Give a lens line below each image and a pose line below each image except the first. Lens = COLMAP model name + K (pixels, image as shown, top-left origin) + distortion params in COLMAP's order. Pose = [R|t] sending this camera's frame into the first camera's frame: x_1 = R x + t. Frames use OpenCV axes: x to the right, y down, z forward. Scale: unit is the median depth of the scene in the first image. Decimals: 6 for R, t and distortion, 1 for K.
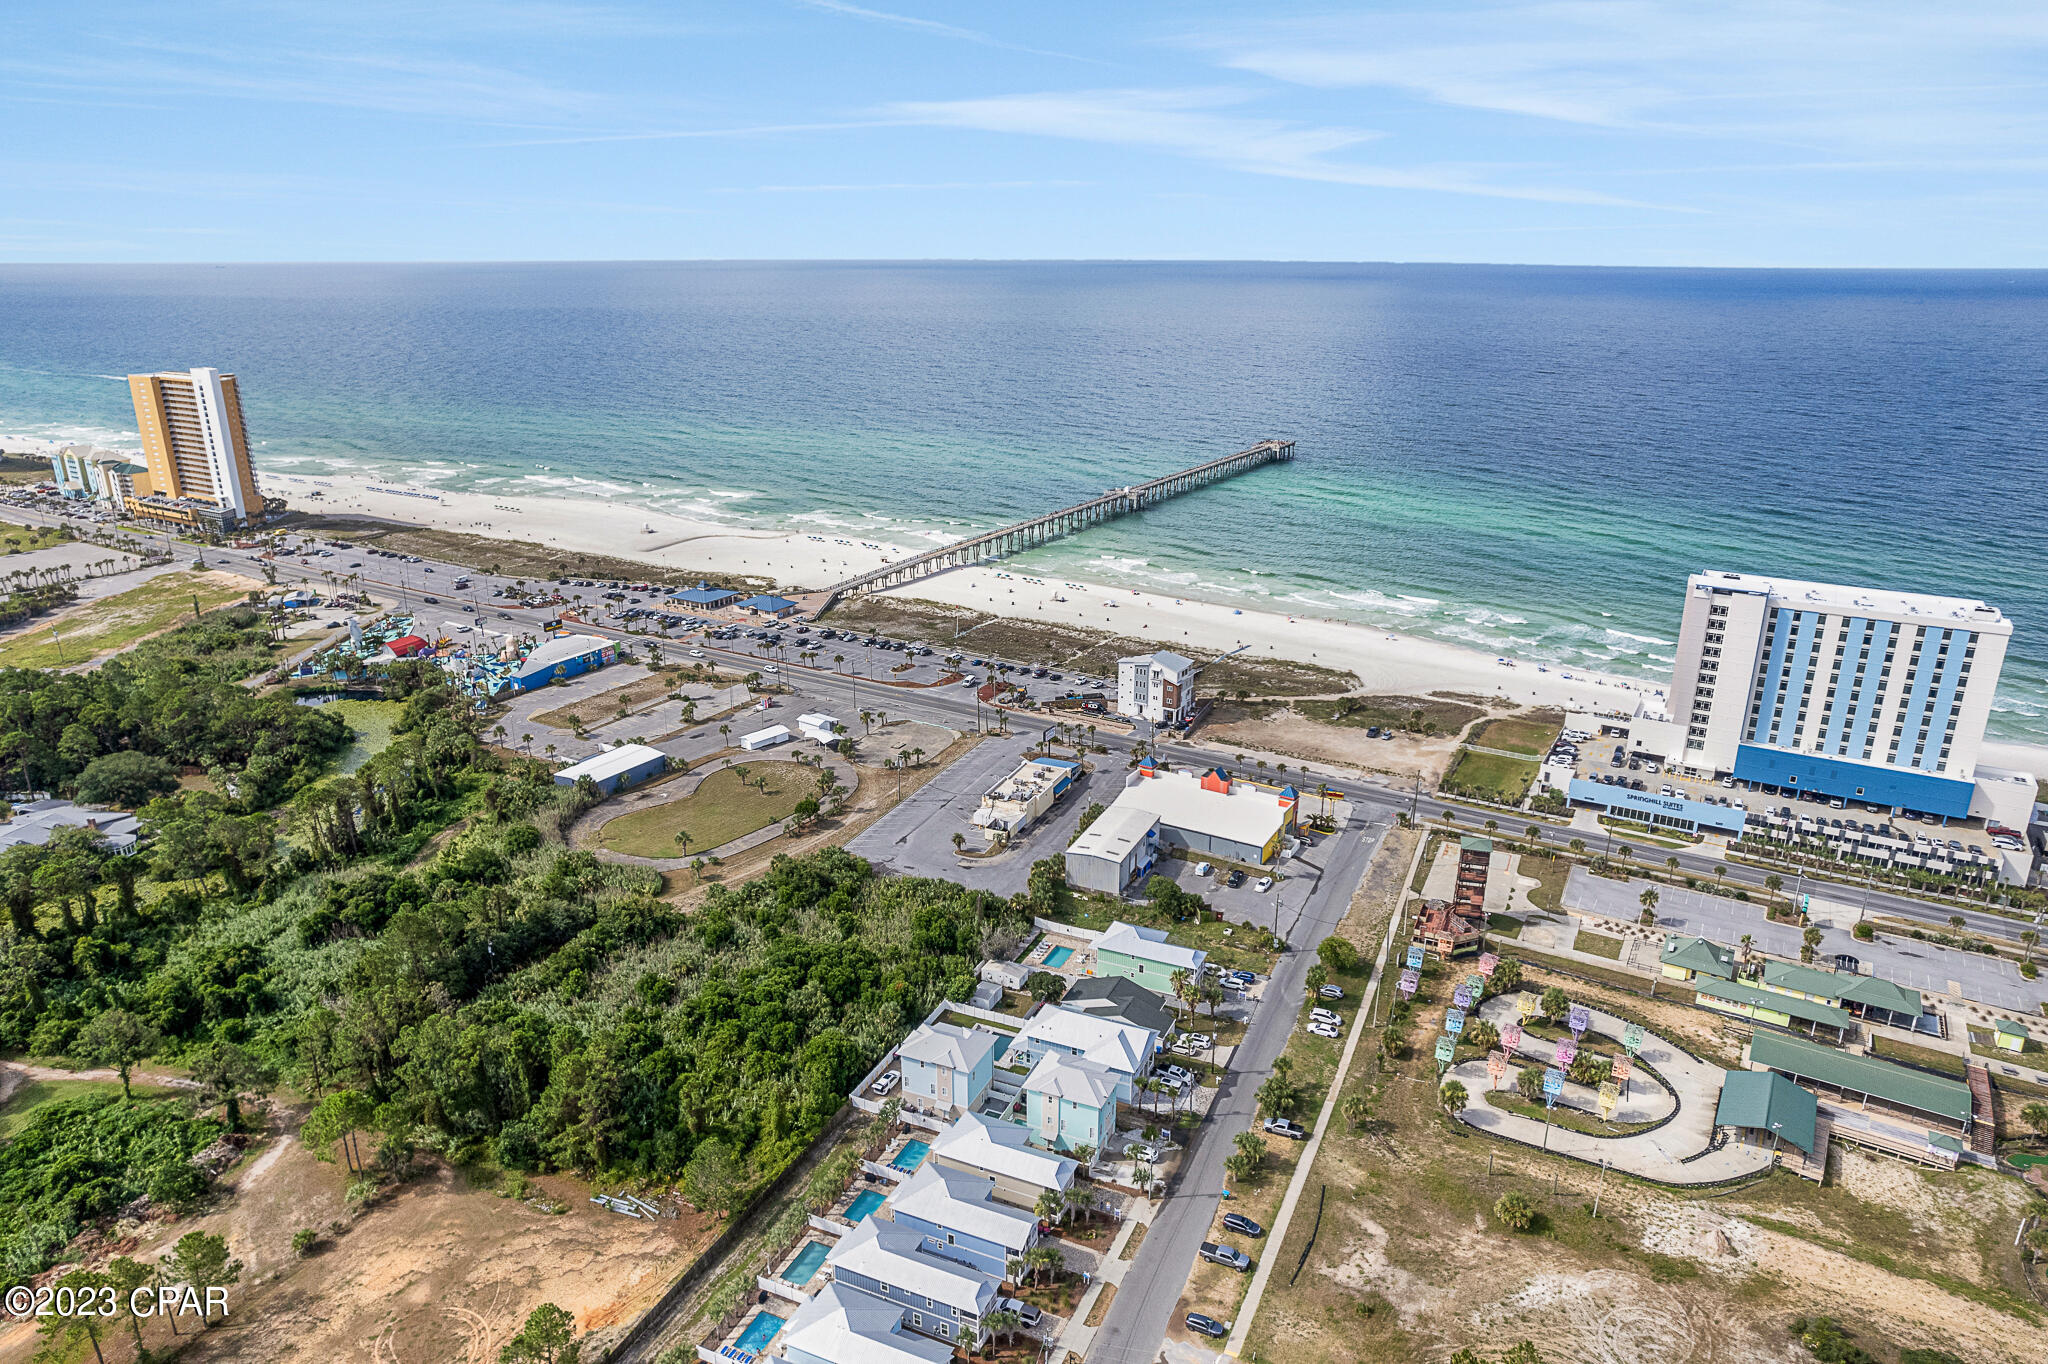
lens RADIAL K [[1293.4, 0, 1017.2], [0, 1293.4, 684.3], [0, 0, 1]] dist [-0.083069, 0.068448]
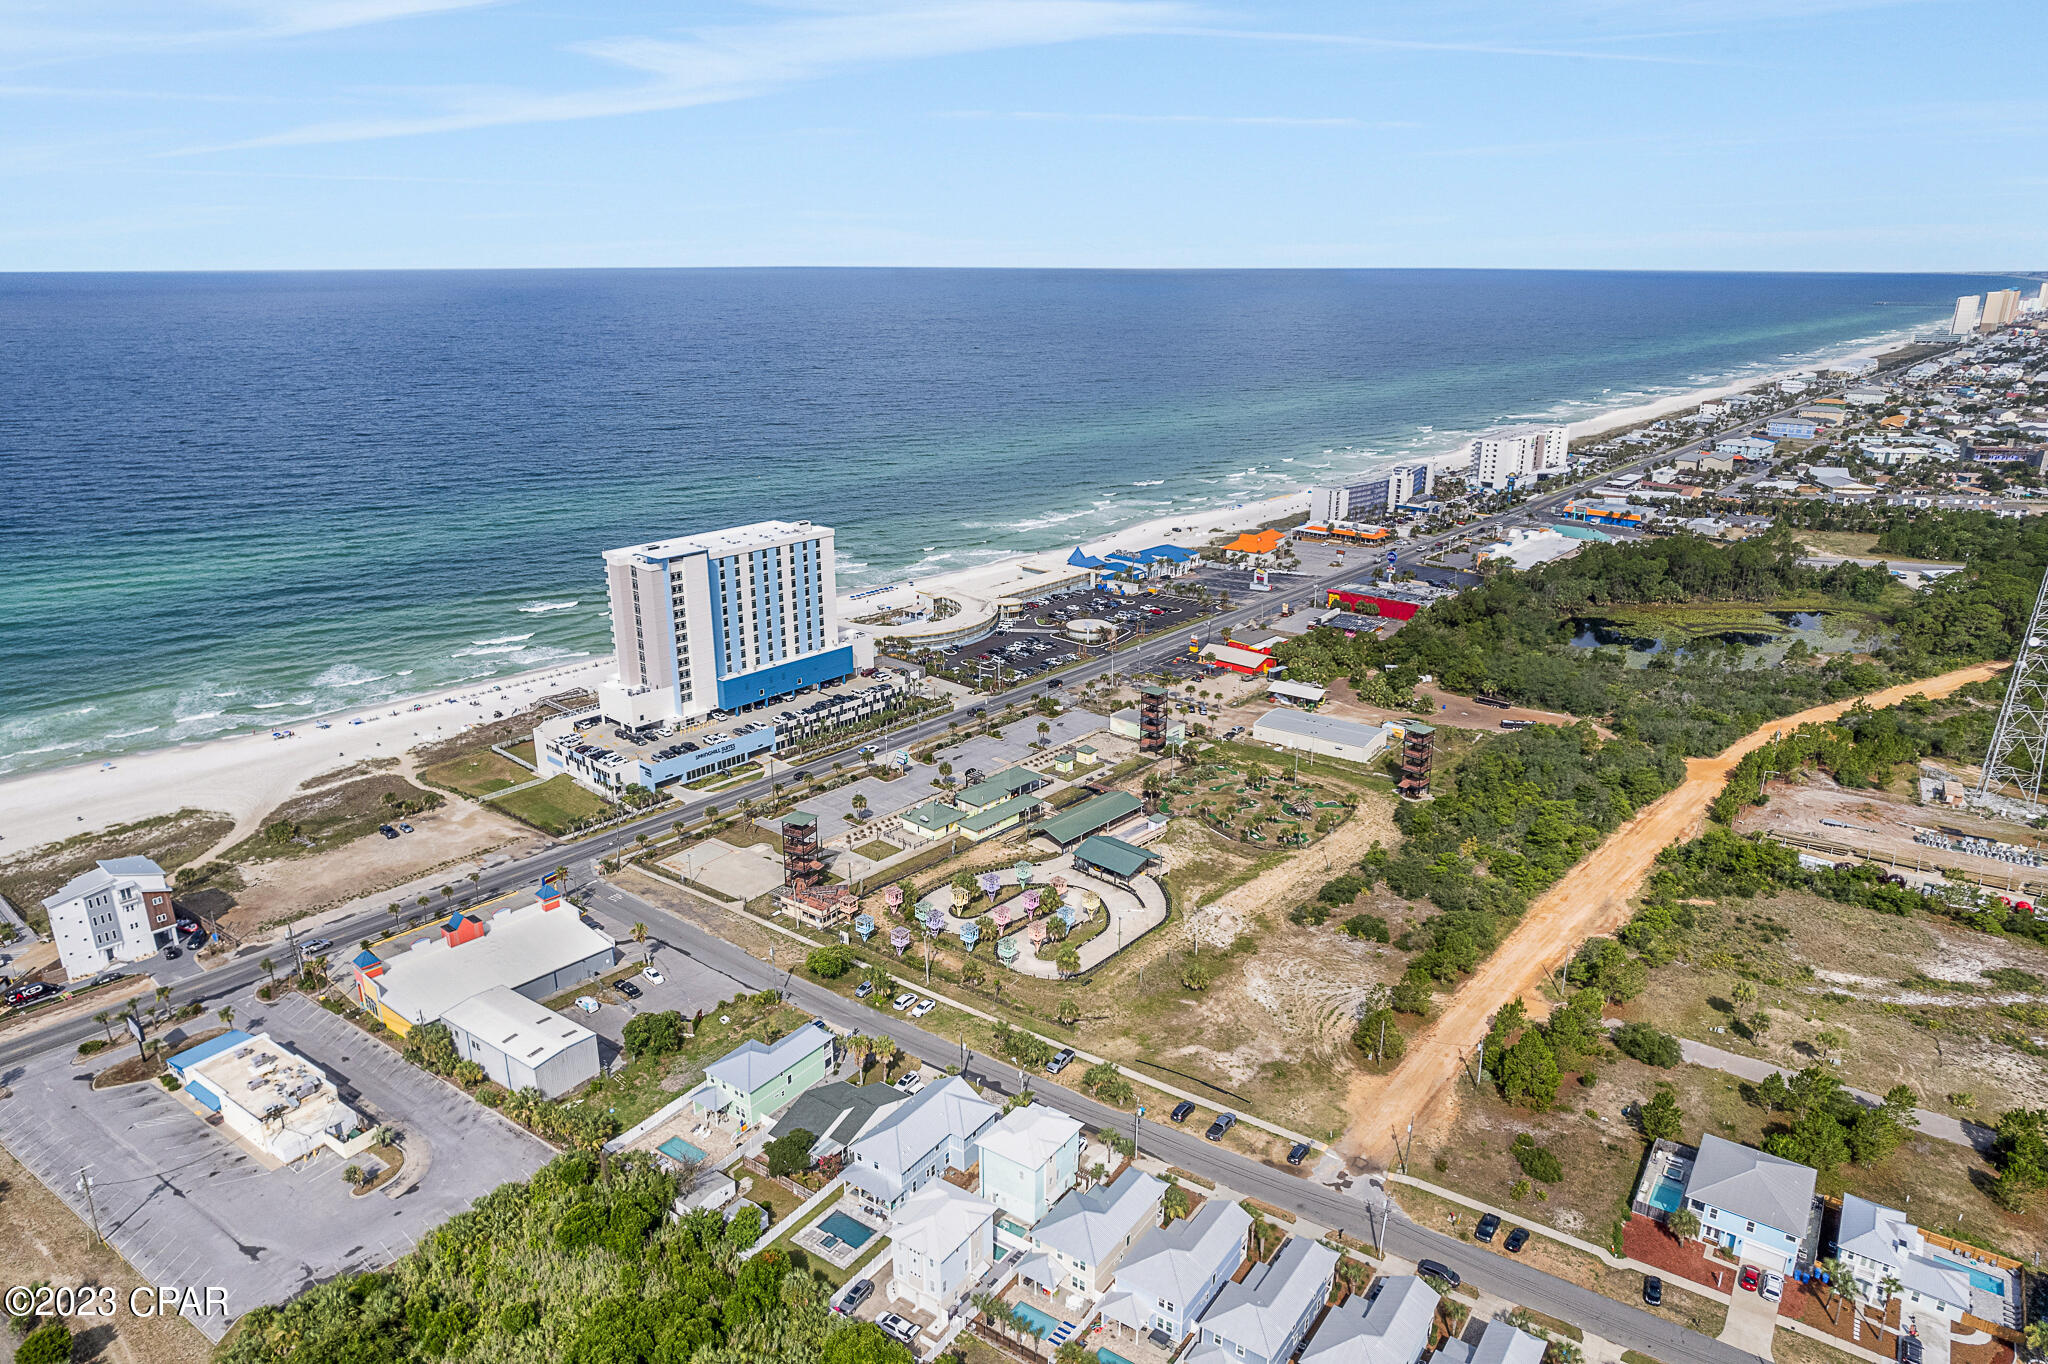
lens RADIAL K [[1293.4, 0, 1017.2], [0, 1293.4, 684.3], [0, 0, 1]] dist [-0.083069, 0.068448]
pose [[0.183667, -0.305677, 0.934253, -0.490389], [0.312329, 0.919317, 0.239388, -0.151038], [-0.932050, 0.247827, 0.264320, 0.452108]]
